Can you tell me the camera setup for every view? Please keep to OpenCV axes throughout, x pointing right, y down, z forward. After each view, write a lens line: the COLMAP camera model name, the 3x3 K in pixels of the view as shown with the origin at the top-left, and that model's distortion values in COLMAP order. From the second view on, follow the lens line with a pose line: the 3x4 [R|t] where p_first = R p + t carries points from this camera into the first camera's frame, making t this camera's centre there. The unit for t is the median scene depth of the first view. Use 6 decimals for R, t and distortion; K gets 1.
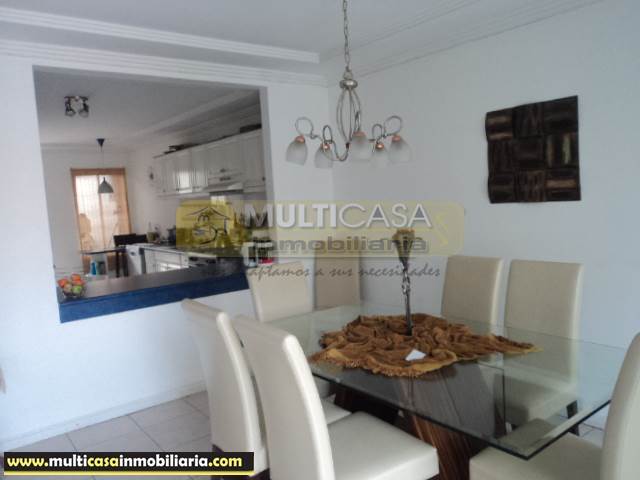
lens RADIAL K [[500.7, 0, 322.5], [0, 500.7, 239.0], [0, 0, 1]] dist [-0.029092, 0.006887]
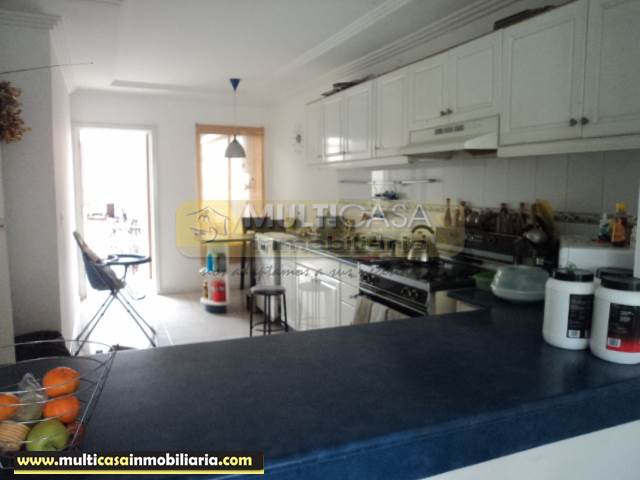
lens RADIAL K [[500.7, 0, 319.4], [0, 500.7, 239.9], [0, 0, 1]] dist [-0.029092, 0.006887]
pose [[0.963222, 0.096192, -0.250901, -0.134694], [-0.090145, 0.995295, 0.035508, -0.011501], [0.253136, -0.011585, 0.967361, 0.351455]]
